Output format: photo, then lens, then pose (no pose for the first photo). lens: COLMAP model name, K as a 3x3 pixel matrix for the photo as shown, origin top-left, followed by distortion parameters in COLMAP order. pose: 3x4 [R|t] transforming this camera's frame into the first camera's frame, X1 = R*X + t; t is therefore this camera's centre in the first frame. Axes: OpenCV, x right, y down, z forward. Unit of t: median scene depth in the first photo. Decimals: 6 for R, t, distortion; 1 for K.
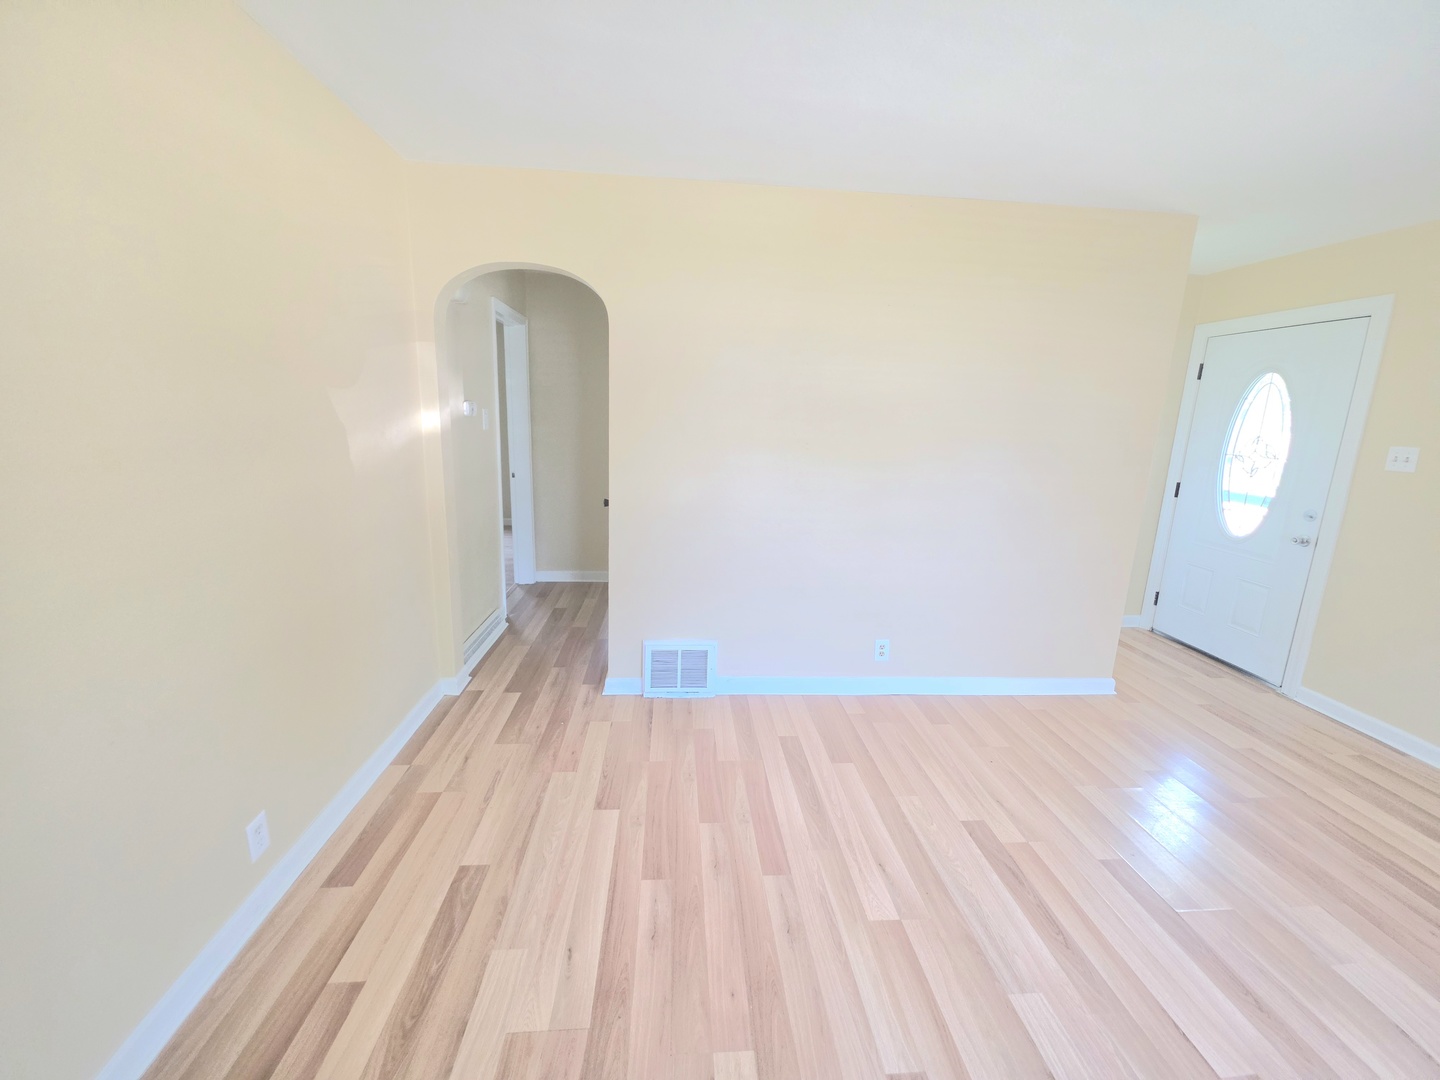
lens RADIAL K [[574.0, 0, 720.5], [0, 574.0, 531.0], [0, 0, 1]] dist [-0.000223, -0.000354]
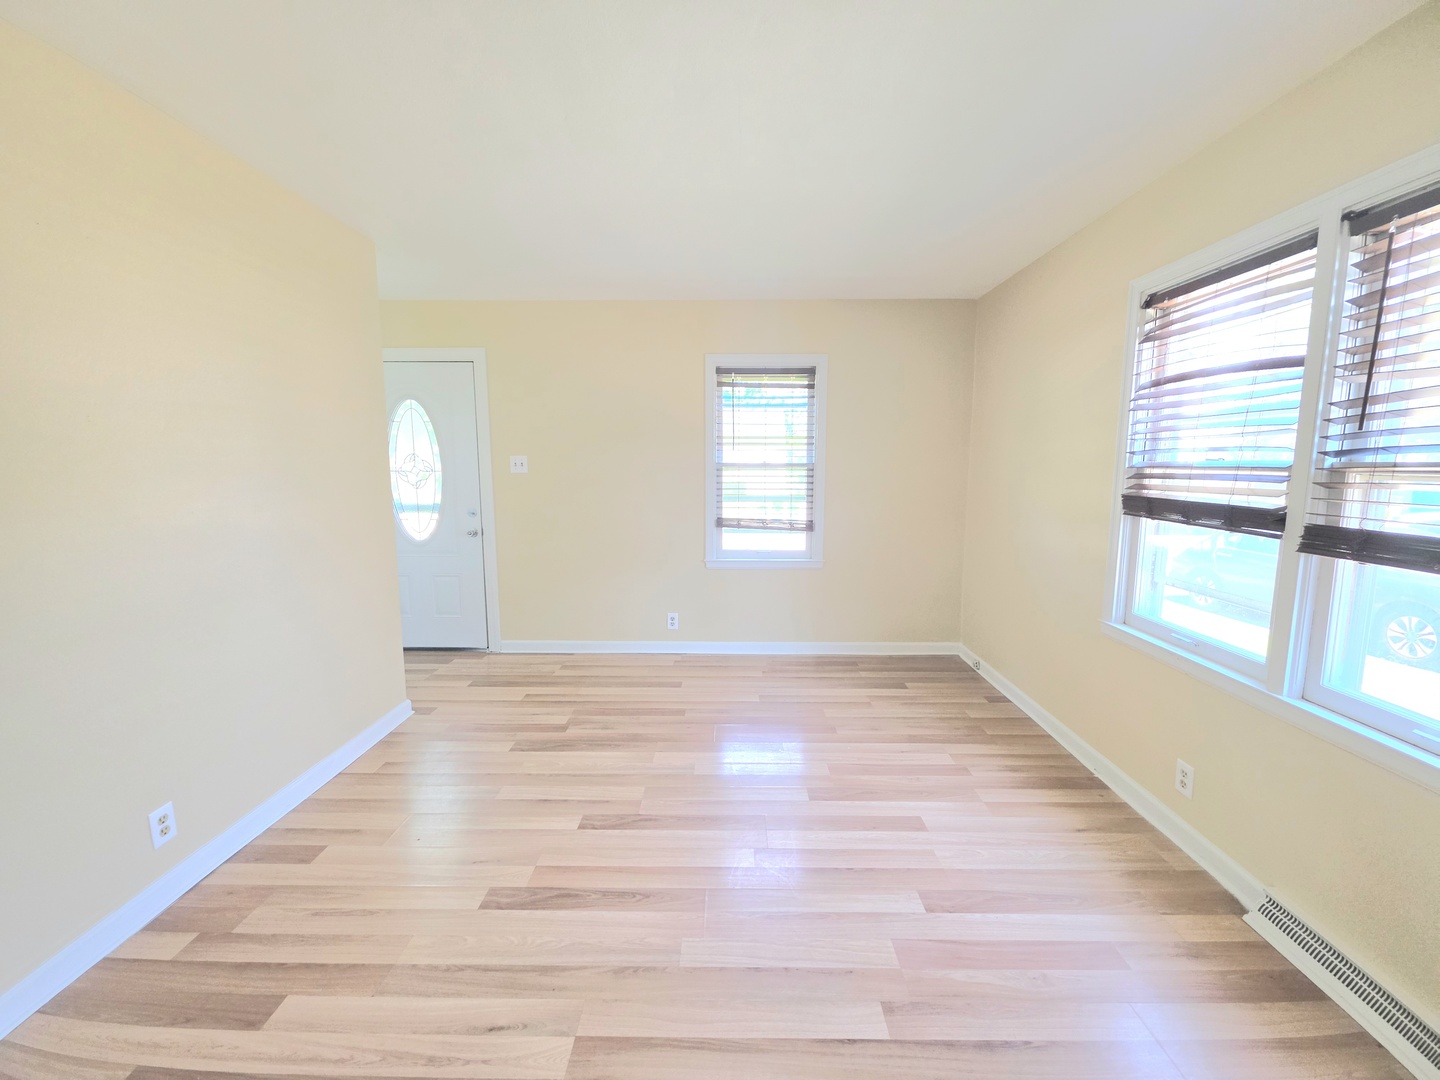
lens RADIAL K [[574.0, 0, 720.5], [0, 574.0, 531.0], [0, 0, 1]] dist [-0.000223, -0.000354]
pose [[0.093780, -0.155003, 0.983453, -0.231090], [0.210989, 0.968464, 0.132521, -0.048587], [-0.972979, 0.195070, 0.123527, 0.373269]]
